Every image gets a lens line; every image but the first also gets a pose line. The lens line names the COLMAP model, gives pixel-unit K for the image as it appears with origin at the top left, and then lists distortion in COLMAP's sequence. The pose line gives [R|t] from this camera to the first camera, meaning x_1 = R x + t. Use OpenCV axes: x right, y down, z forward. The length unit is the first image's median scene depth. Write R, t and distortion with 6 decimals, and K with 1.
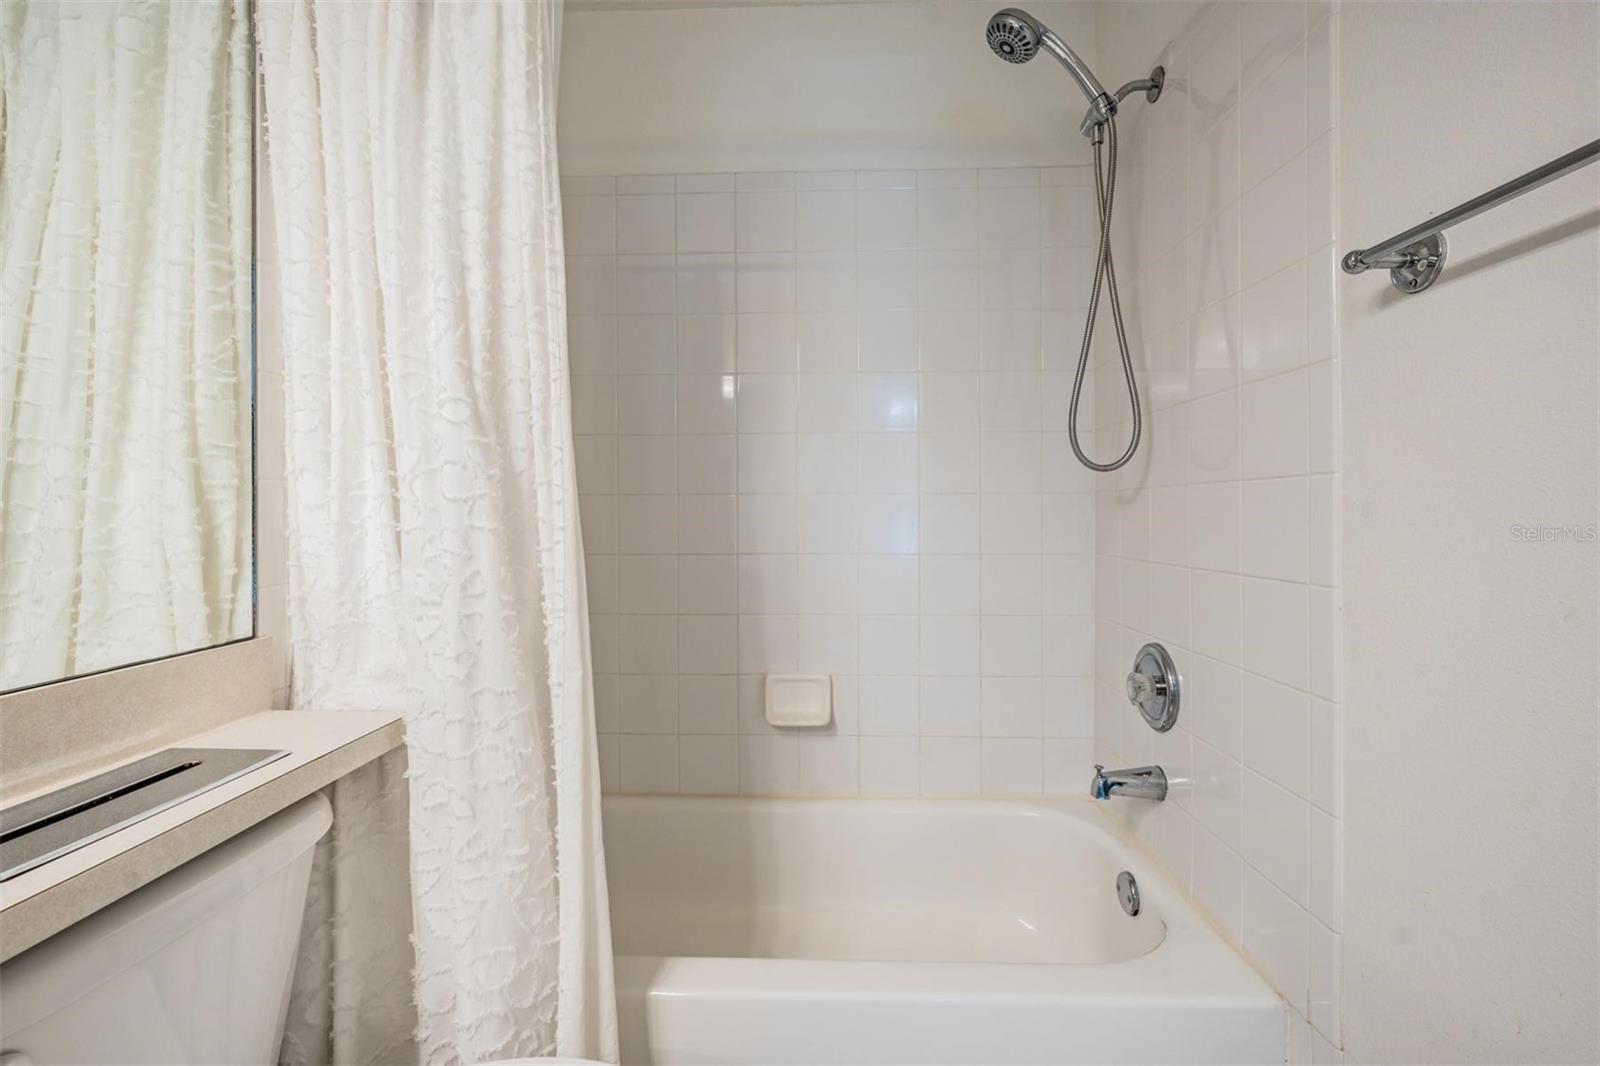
lens RADIAL K [[736.8, 0, 809.1], [0, 736.8, 518.7], [0, 0, 1]] dist [-0.001342, 0.000429]
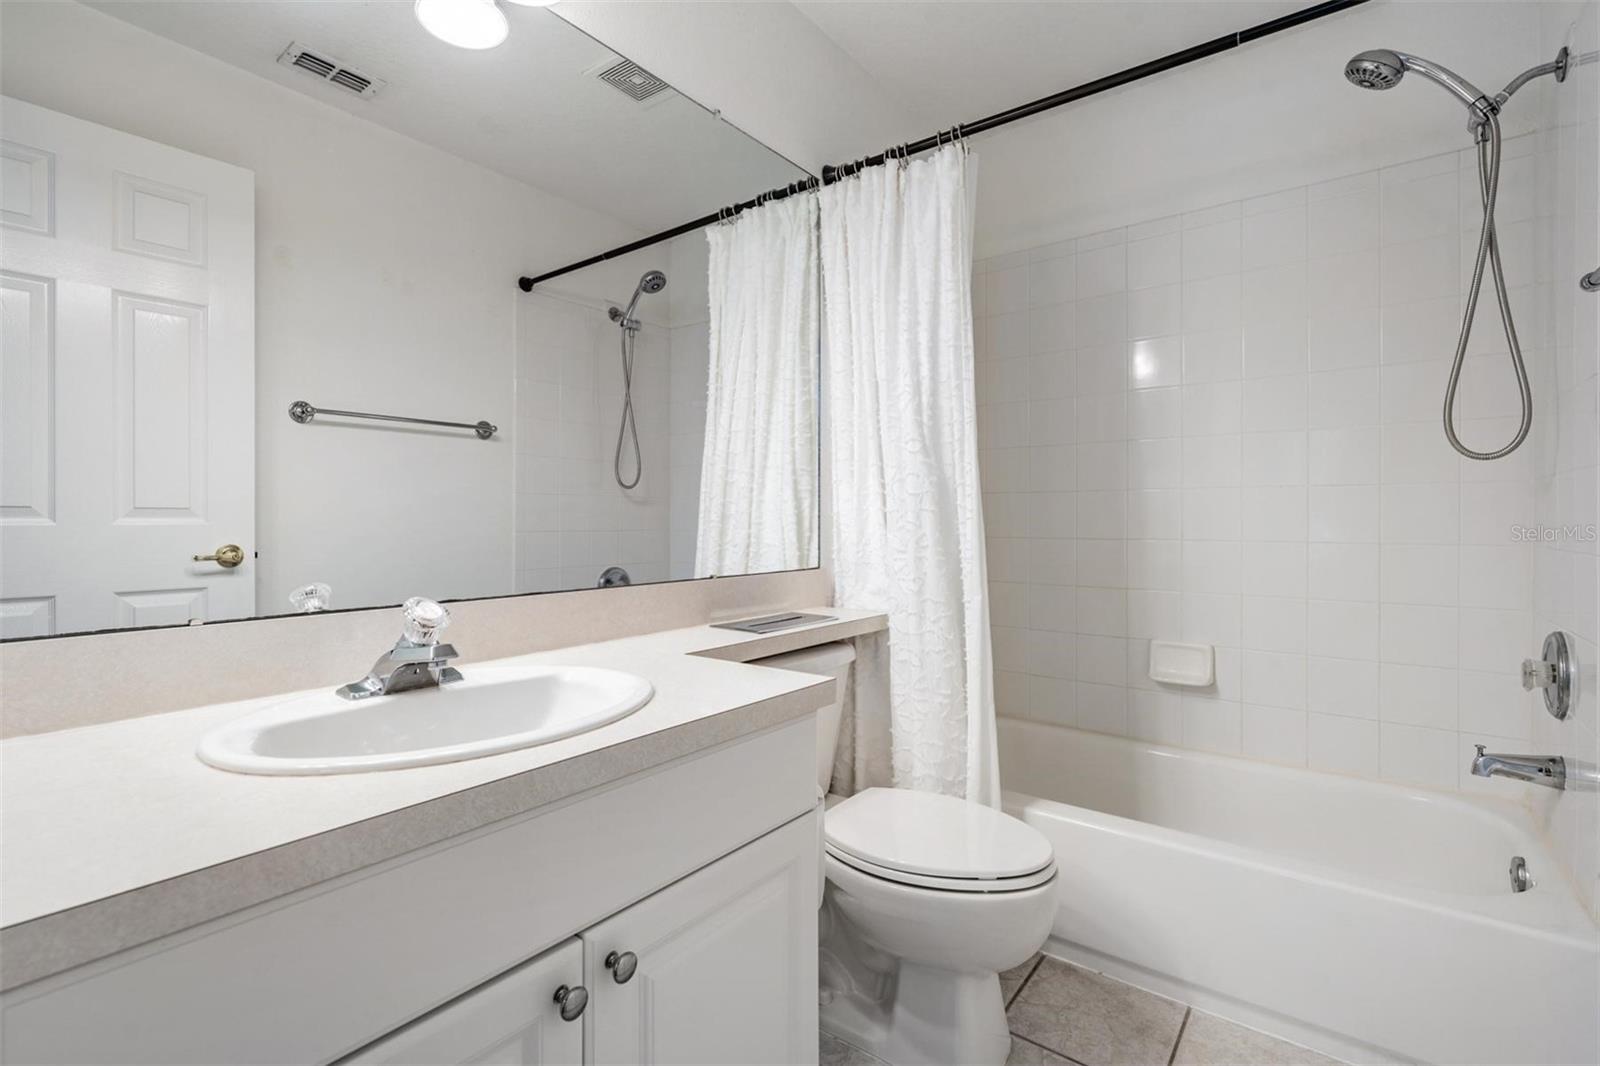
lens RADIAL K [[736.8, 0, 804.5], [0, 736.8, 524.5], [0, 0, 1]] dist [-0.001342, 0.000429]
pose [[0.822549, 0.006840, -0.568653, 0.316926], [-0.003022, 0.999966, 0.007656, 0.033339], [0.568686, -0.004579, 0.822542, -0.618032]]
